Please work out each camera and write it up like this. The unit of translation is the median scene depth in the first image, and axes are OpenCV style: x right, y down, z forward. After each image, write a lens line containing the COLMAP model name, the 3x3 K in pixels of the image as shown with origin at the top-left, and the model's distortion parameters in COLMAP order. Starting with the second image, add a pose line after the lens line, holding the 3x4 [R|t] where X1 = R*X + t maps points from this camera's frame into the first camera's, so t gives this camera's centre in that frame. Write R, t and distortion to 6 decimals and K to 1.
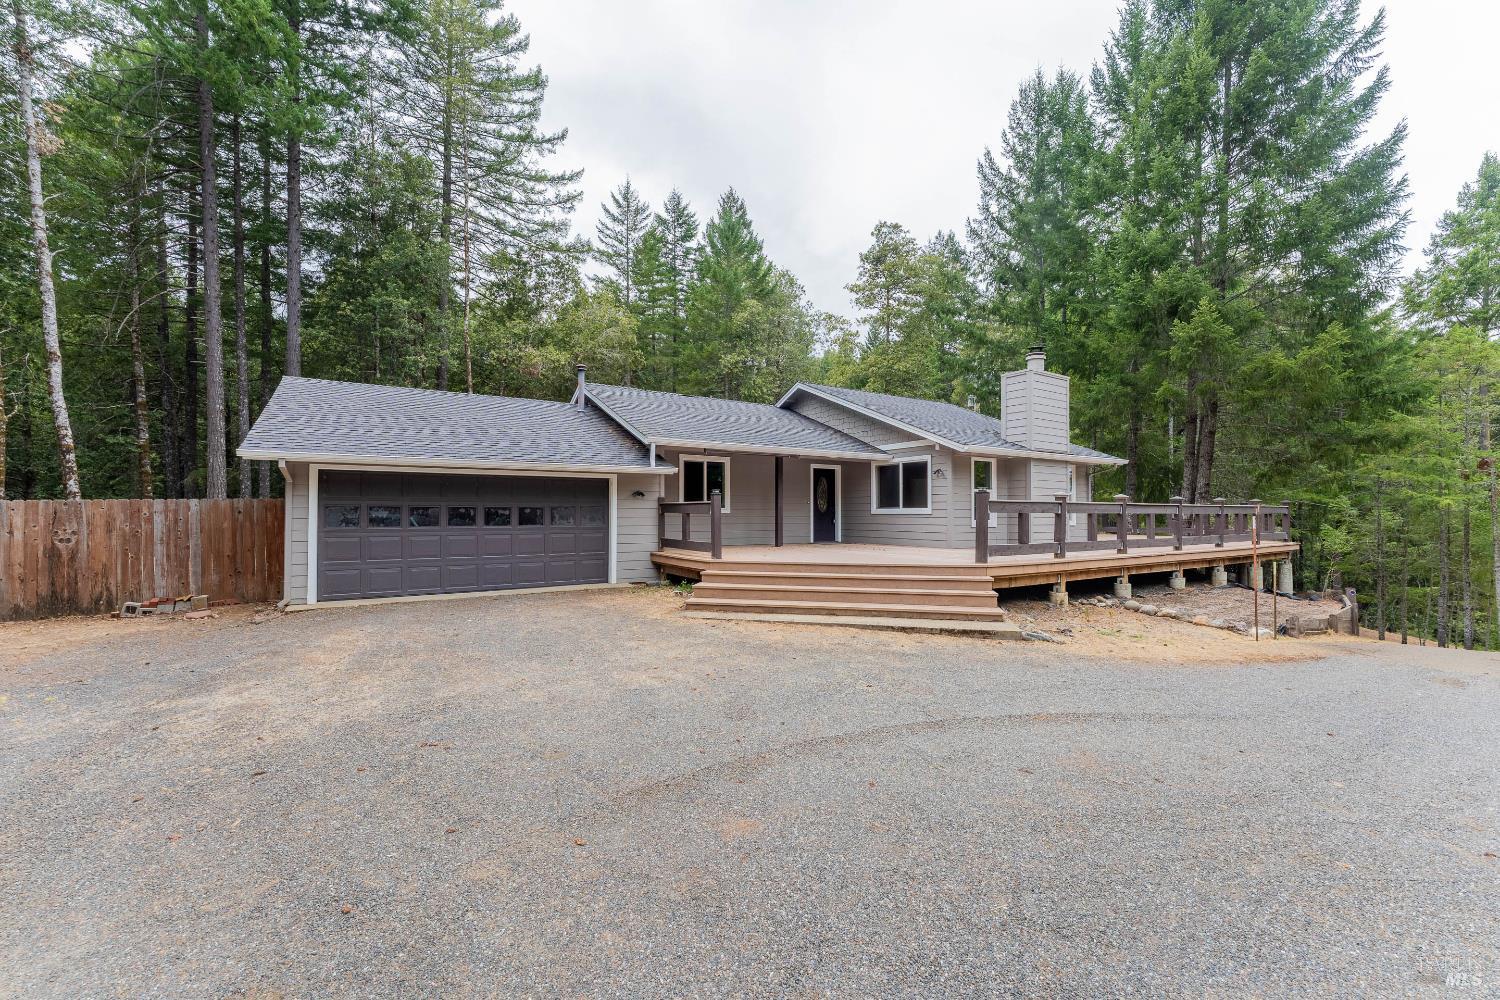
lens RADIAL K [[594.6, 0, 750.0], [0, 594.6, 500.0], [0, 0, 1]] dist [-0.001750, -0.000394]
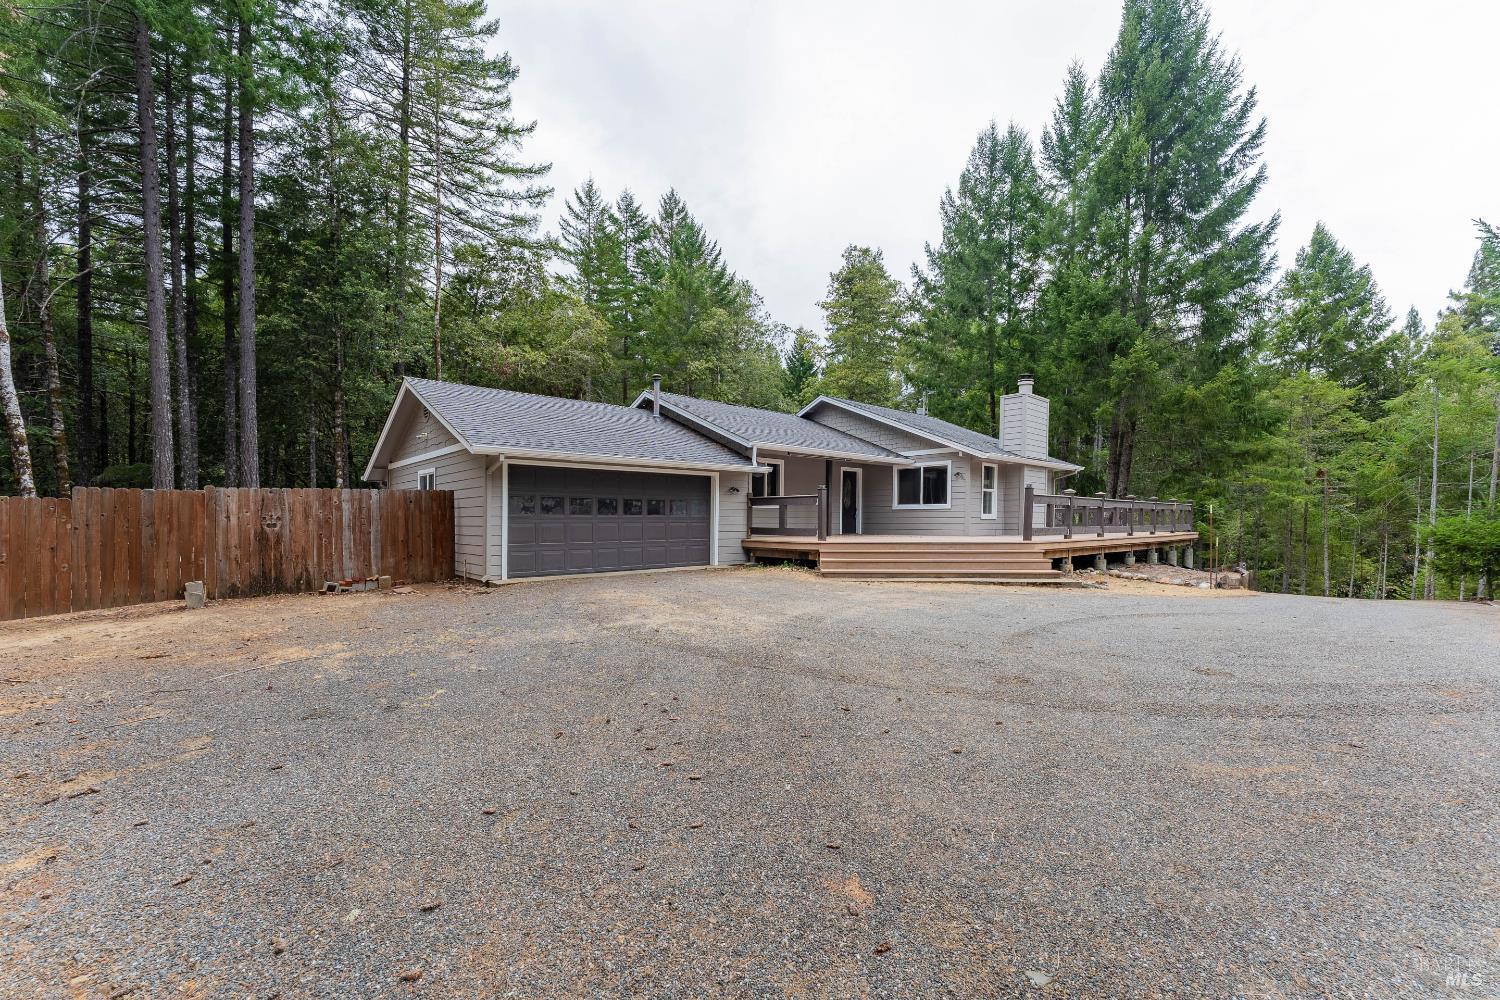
lens RADIAL K [[603.4, 0, 761.8], [0, 603.4, 528.3], [0, 0, 1]] dist [-0.000316, -0.000408]
pose [[0.984796, -0.004076, 0.173670, -0.232553], [-0.002102, 0.999372, 0.035377, 0.016432], [-0.173705, -0.035204, 0.984168, -0.127312]]
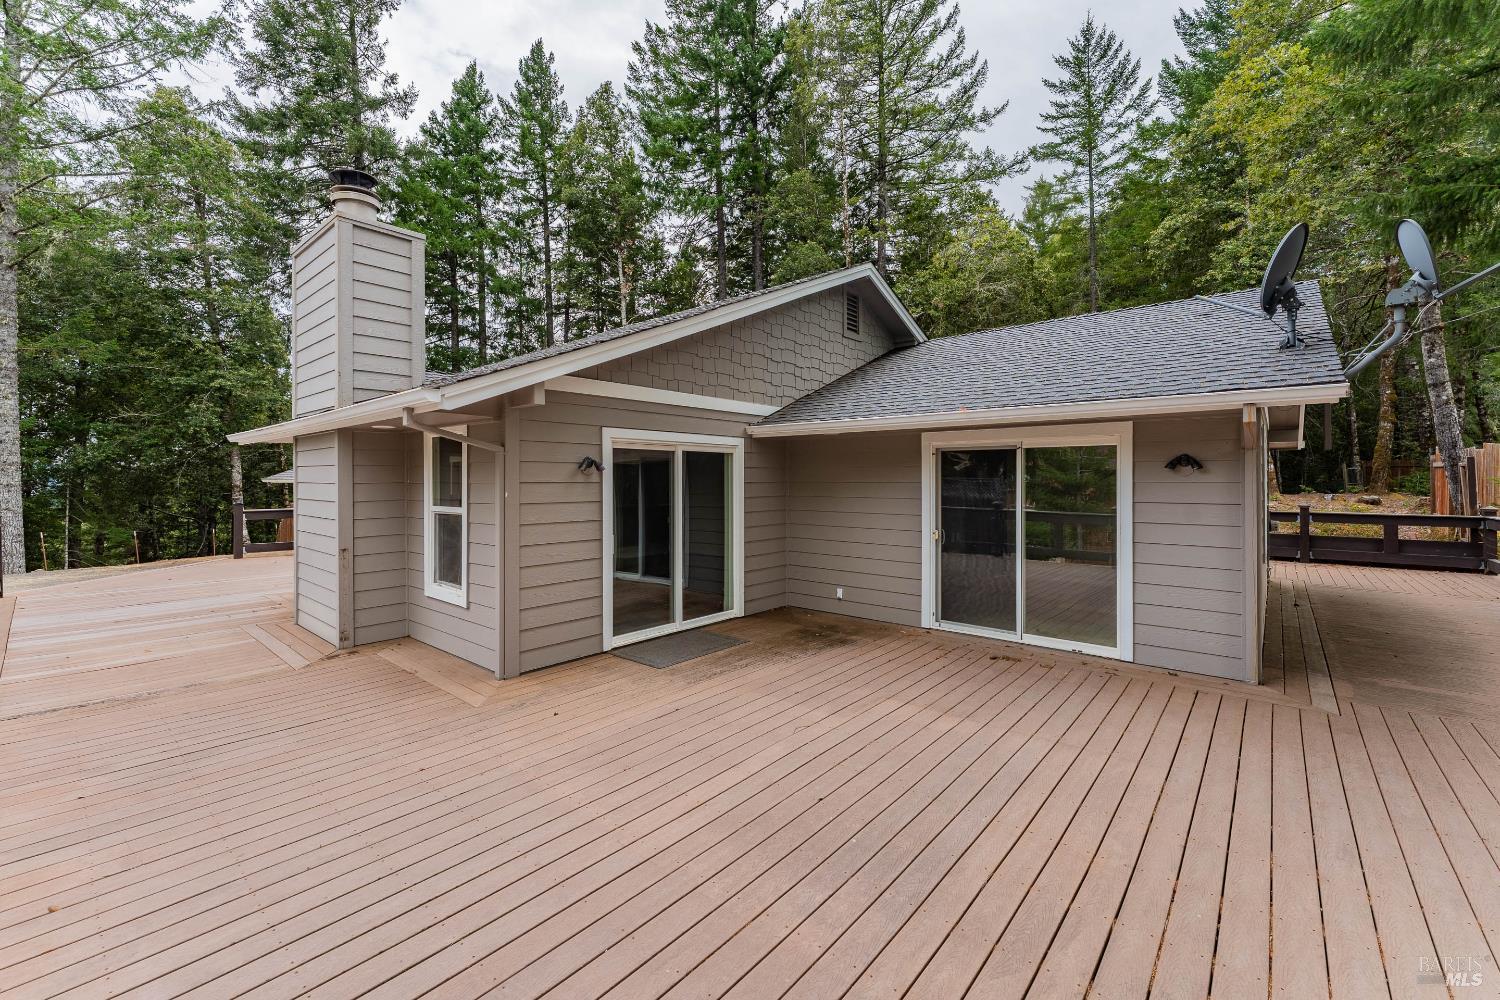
lens RADIAL K [[612.2, 0, 751.5], [0, 612.2, 484.6], [0, 0, 1]] dist [-0.001499, -0.000278]
pose [[0.288419, 0.002996, -0.957499, 0.839808], [0.016714, 0.999827, 0.008163, -0.022406], [0.957358, -0.018358, 0.288320, 0.959042]]
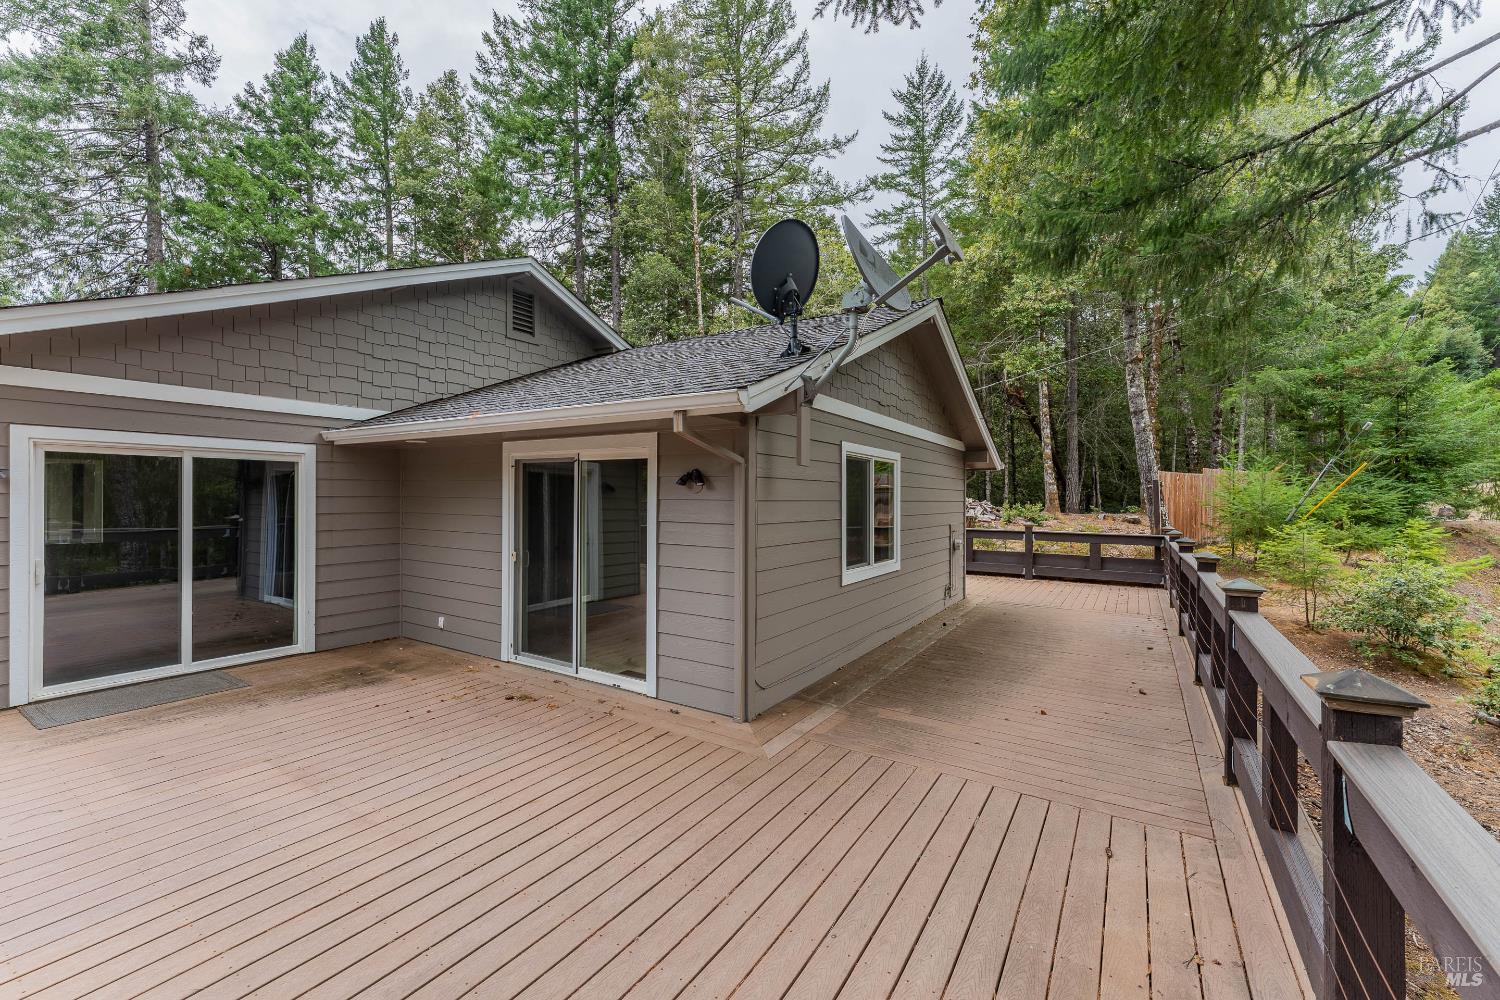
lens RADIAL K [[606.1, 0, 750.0], [0, 606.1, 500.0], [0, 0, 1]] dist [0.000698, -0.000642]
pose [[0.421830, 0.004553, -0.906663, 0.868886], [0.006342, 0.999948, 0.007972, -0.019536], [0.906653, -0.009113, 0.421780, 1.153400]]
